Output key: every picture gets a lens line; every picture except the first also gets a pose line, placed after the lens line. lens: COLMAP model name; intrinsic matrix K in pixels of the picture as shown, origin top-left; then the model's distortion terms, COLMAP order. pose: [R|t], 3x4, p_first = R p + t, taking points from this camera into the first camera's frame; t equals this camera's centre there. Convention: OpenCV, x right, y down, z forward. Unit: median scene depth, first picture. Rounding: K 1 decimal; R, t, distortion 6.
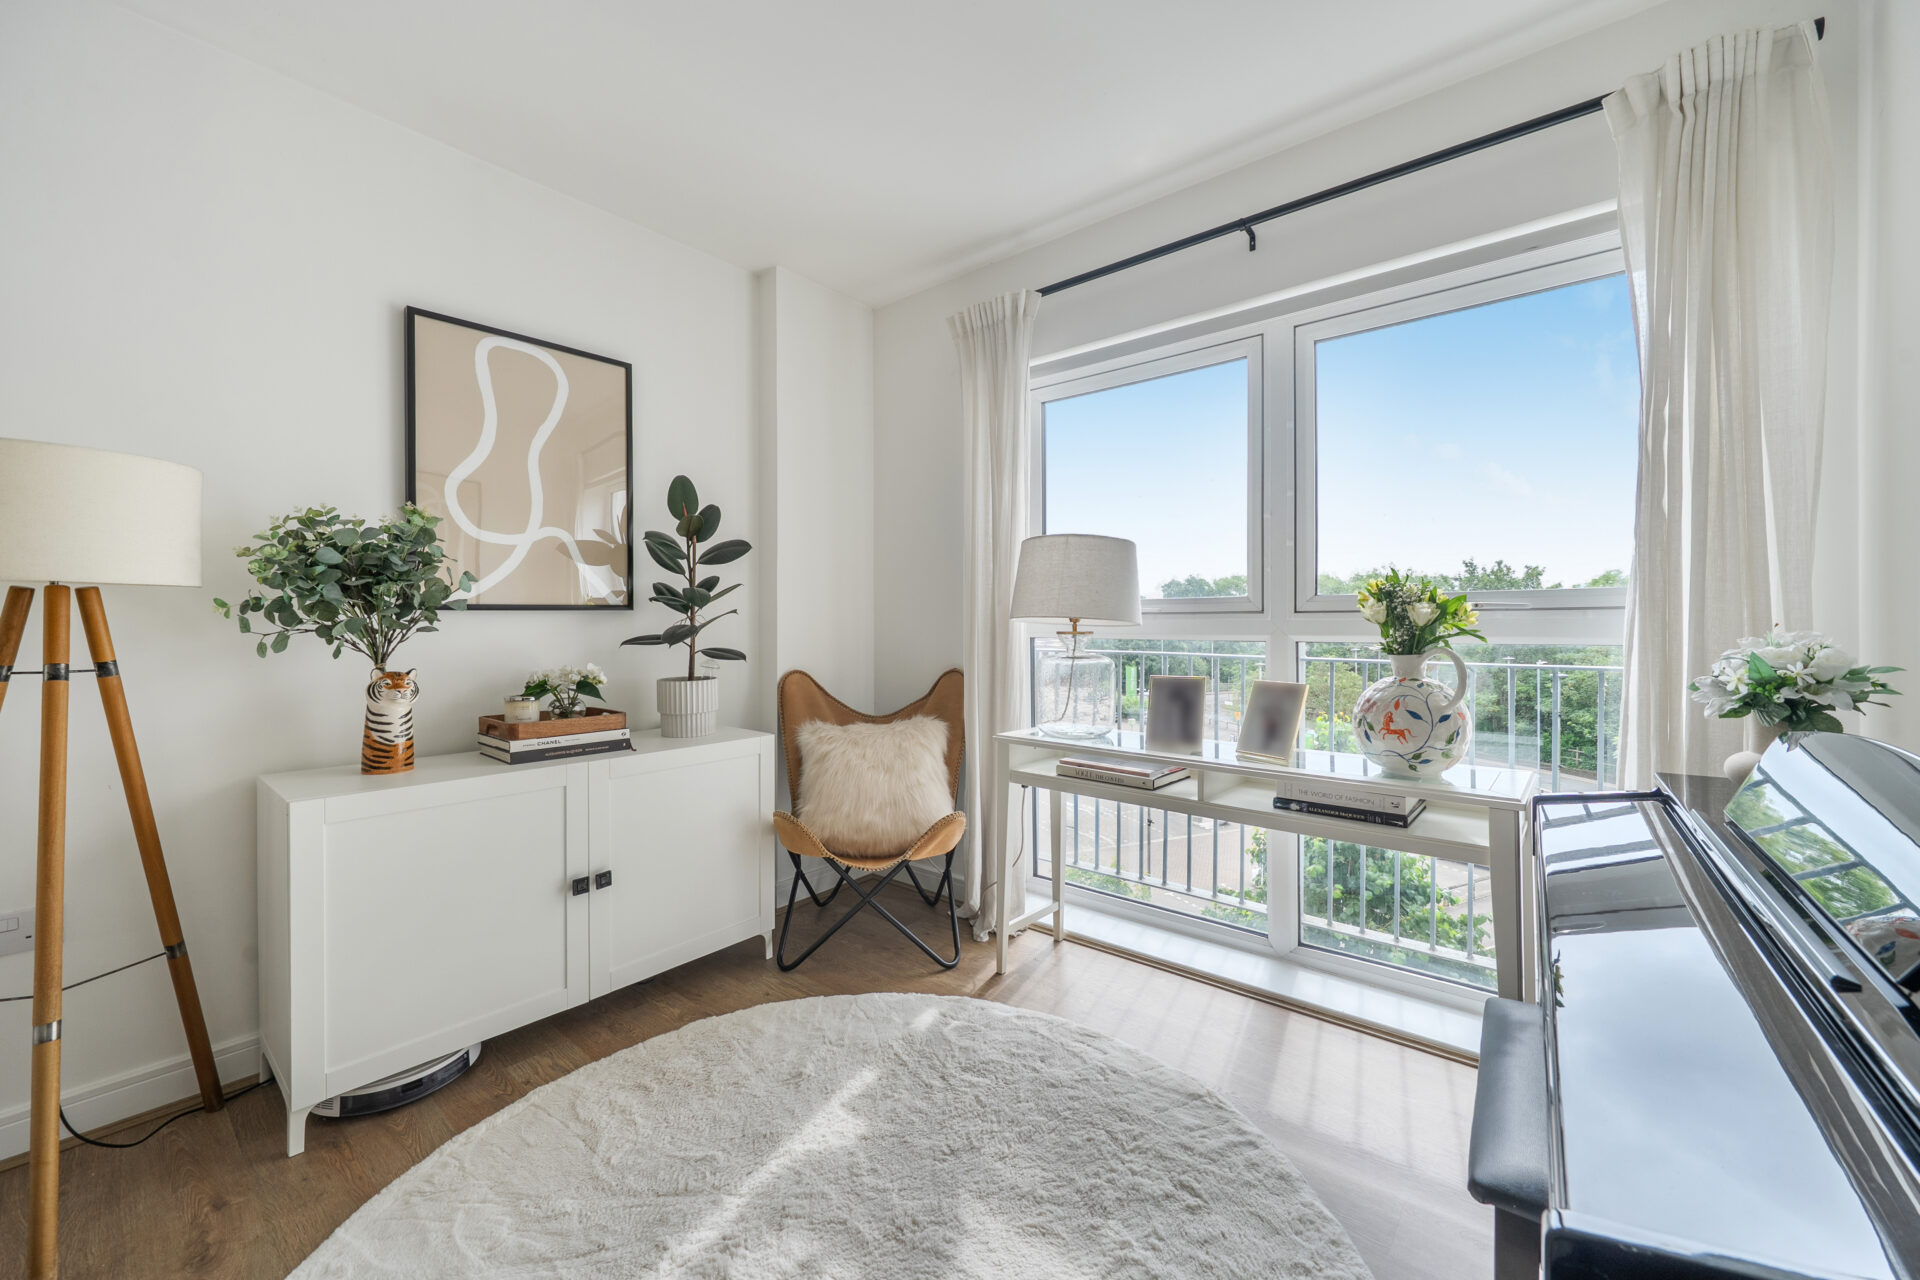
lens RADIAL K [[723.6, 0, 964.1], [0, 723.6, 628.8], [0, 0, 1]] dist [-0.000055, -0.000004]
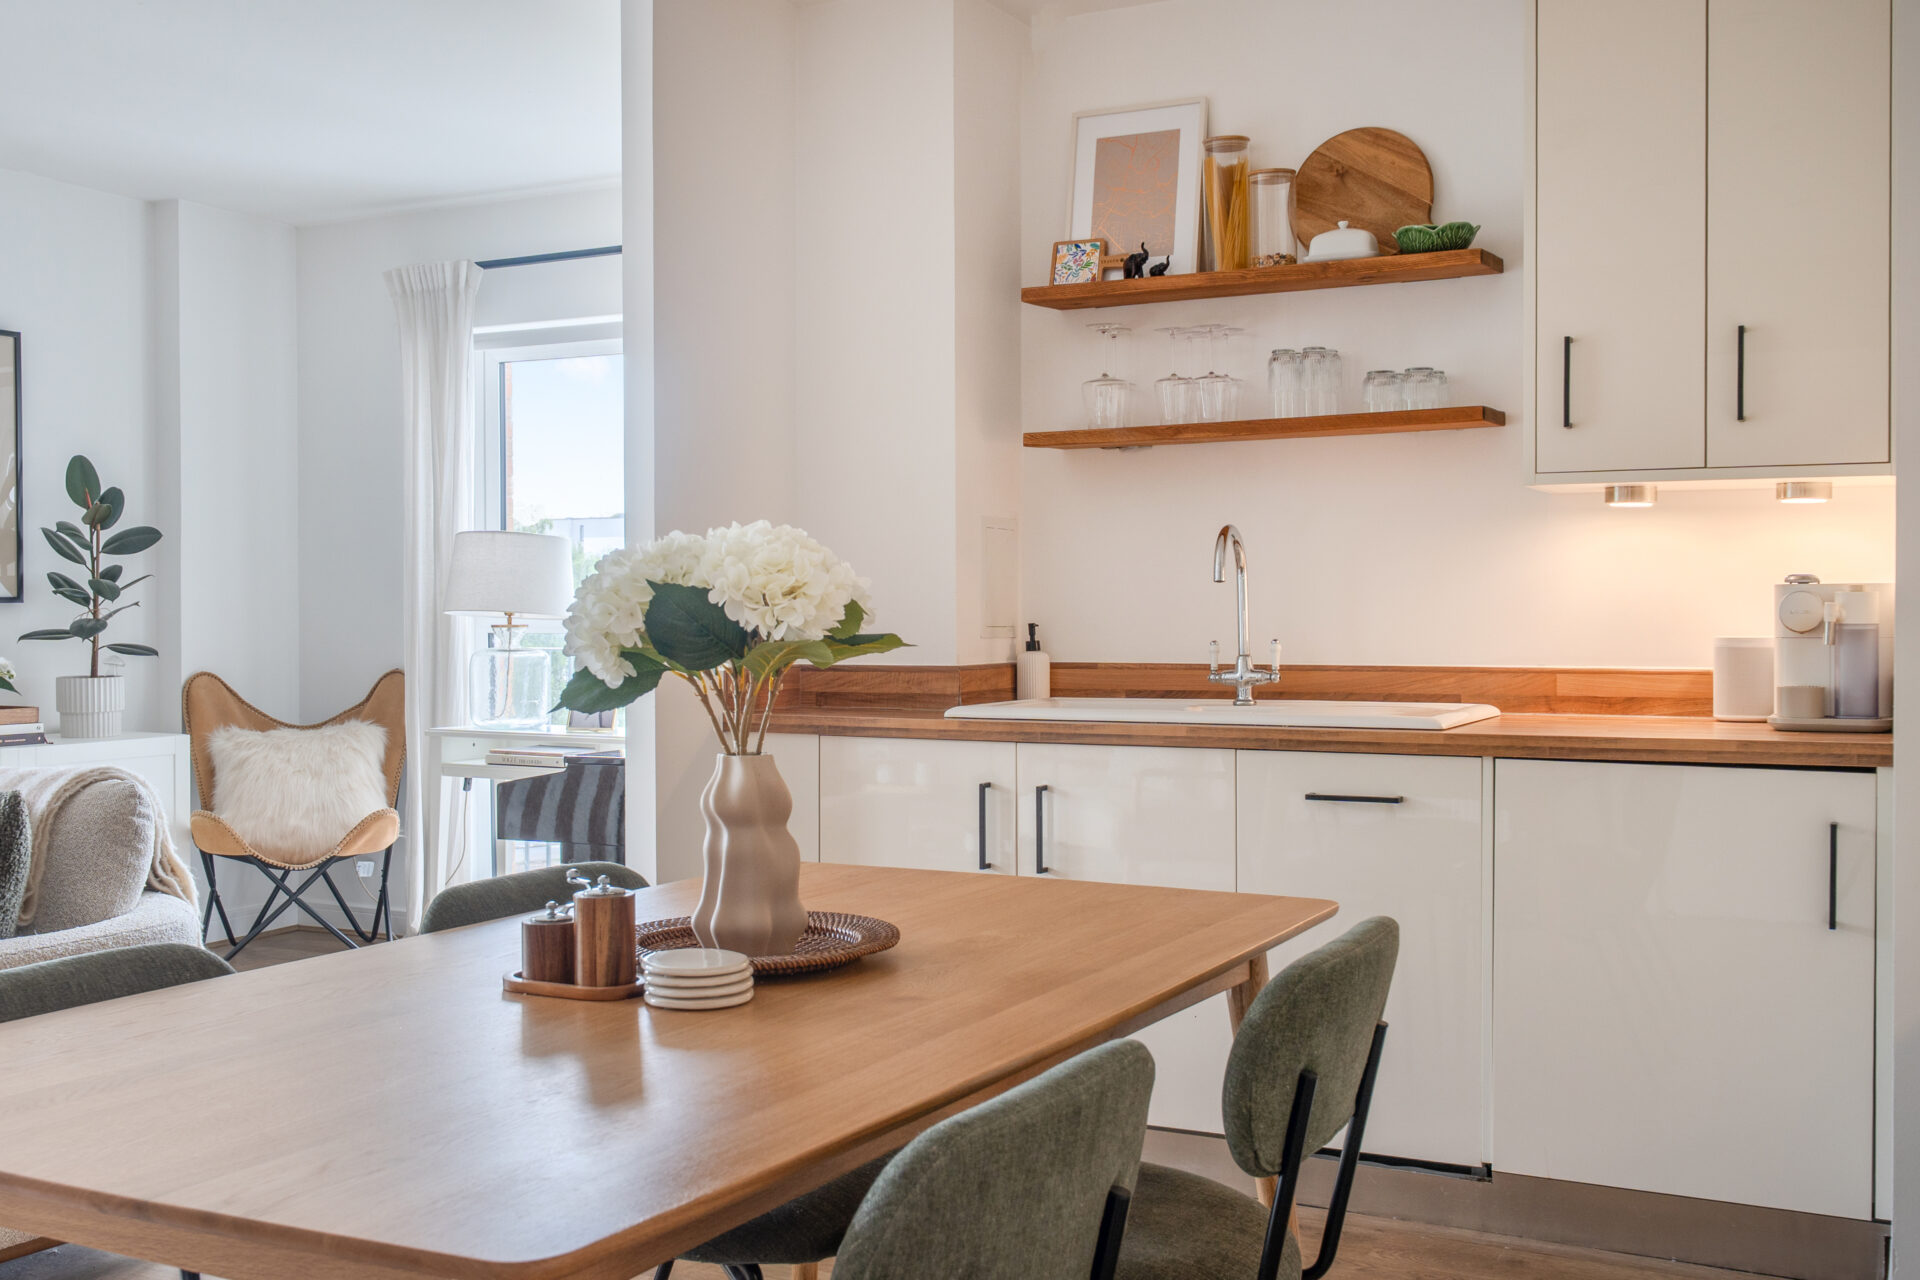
lens RADIAL K [[1946.3, 0, 960.0], [0, 1946.3, 640.0], [0, 0, 1]] dist [-0.006736, -0.021799]
pose [[0.979065, -0.003393, 0.203518, 0.201289], [0.002148, 0.999978, 0.006340, 0.008444], [-0.203535, -0.005770, 0.979051, -1.643518]]
